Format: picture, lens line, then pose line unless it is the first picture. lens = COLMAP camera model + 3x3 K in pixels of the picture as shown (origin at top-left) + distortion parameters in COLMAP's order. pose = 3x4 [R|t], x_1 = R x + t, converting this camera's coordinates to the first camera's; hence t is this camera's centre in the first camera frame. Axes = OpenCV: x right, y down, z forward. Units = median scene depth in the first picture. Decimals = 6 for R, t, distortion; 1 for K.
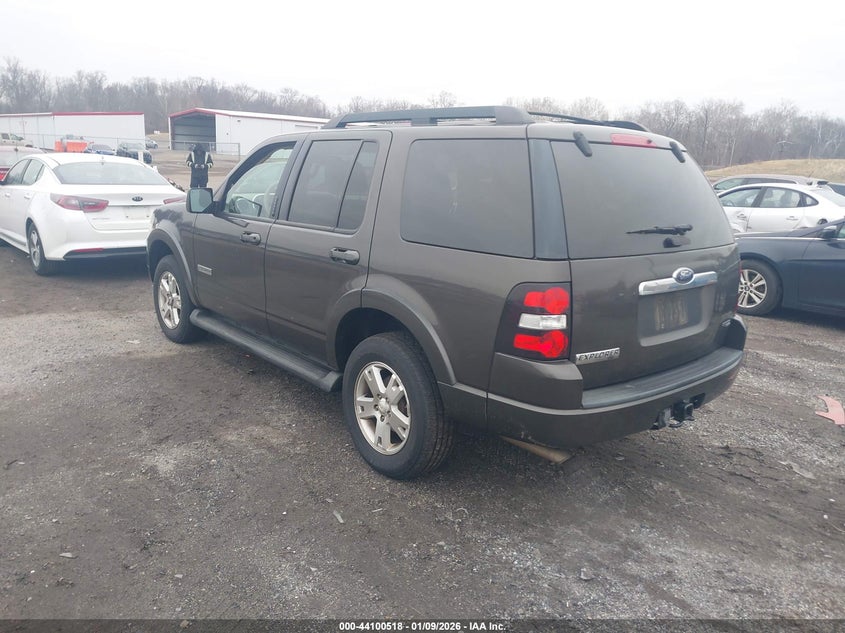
lens RADIAL K [[688.1, 0, 422.5], [0, 688.1, 316.5], [0, 0, 1]] dist [-0.037404, 0.001593]
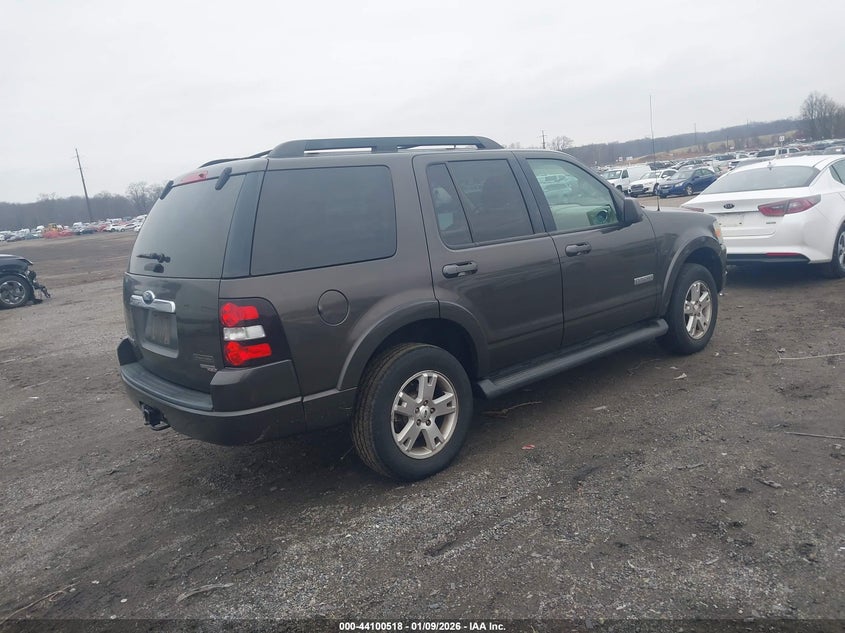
lens RADIAL K [[688.1, 0, 422.5], [0, 688.1, 316.5], [0, 0, 1]] dist [-0.037404, 0.001593]
pose [[-0.024291, 0.140525, -0.989779, 1.379472], [-0.128238, 0.981454, 0.142490, -0.226283], [0.991446, 0.130388, -0.005820, 1.342727]]
